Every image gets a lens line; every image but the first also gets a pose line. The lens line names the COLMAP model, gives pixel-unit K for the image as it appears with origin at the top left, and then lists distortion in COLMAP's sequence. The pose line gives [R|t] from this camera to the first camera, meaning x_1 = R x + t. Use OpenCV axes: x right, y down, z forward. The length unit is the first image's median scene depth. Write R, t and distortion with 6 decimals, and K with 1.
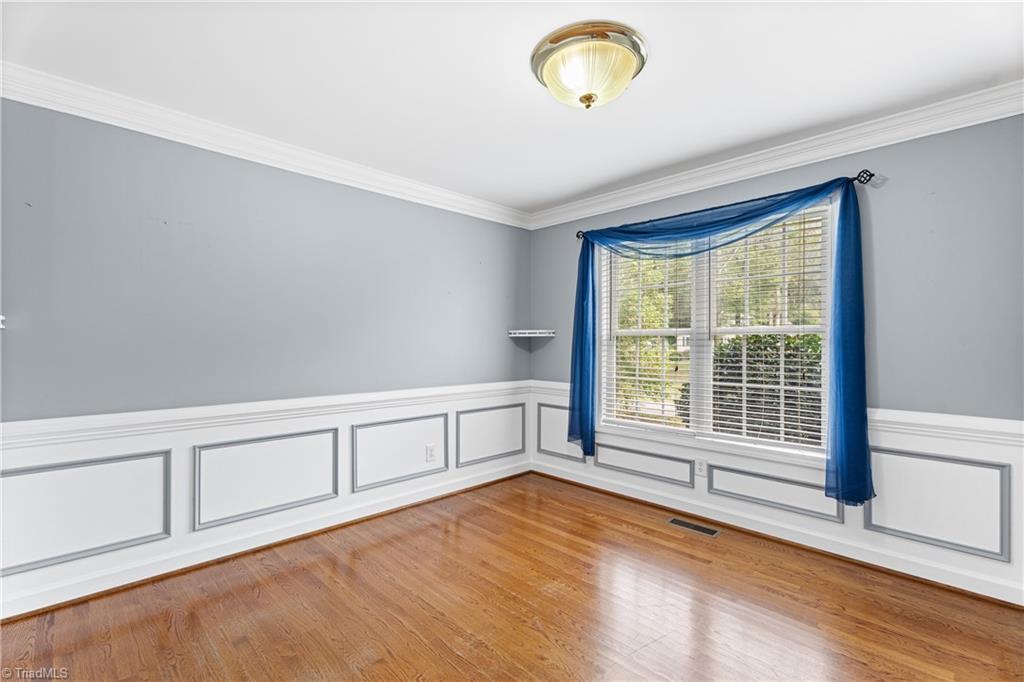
lens RADIAL K [[459.4, 0, 512.0], [0, 459.4, 341.0], [0, 0, 1]] dist [0.000060, -0.000359]
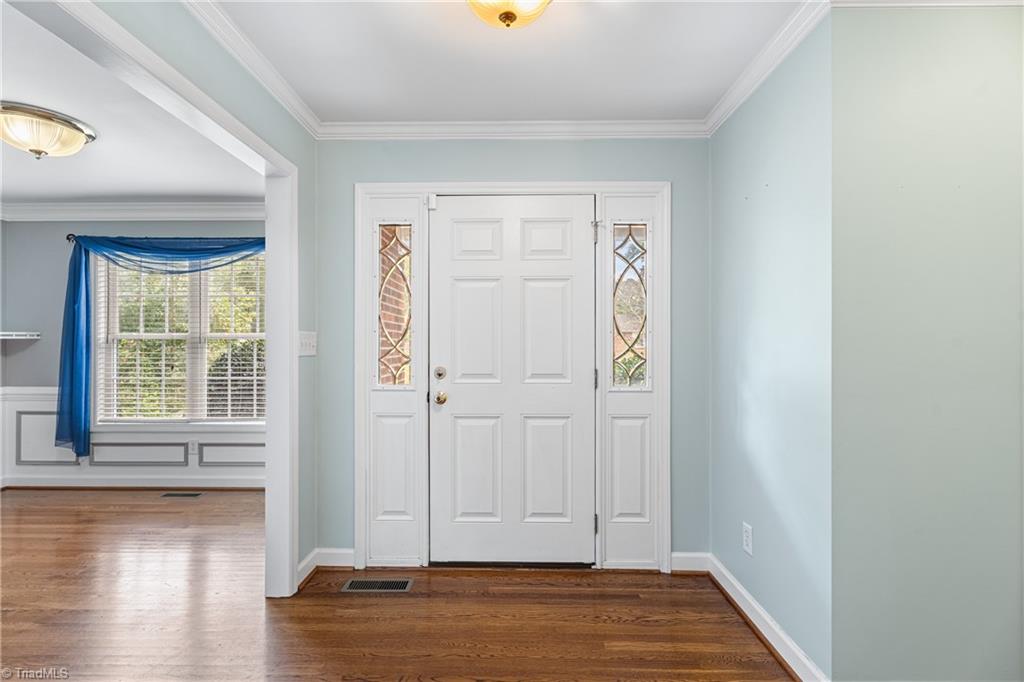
lens RADIAL K [[503.3, 0, 512.0], [0, 503.3, 341.0], [0, 0, 1]] dist [-0.001620, -0.001005]
pose [[0.707286, -0.004605, 0.706913, 0.055023], [-0.000974, 0.999971, 0.007489, -0.016485], [-0.706927, -0.005985, 0.707261, -0.466492]]
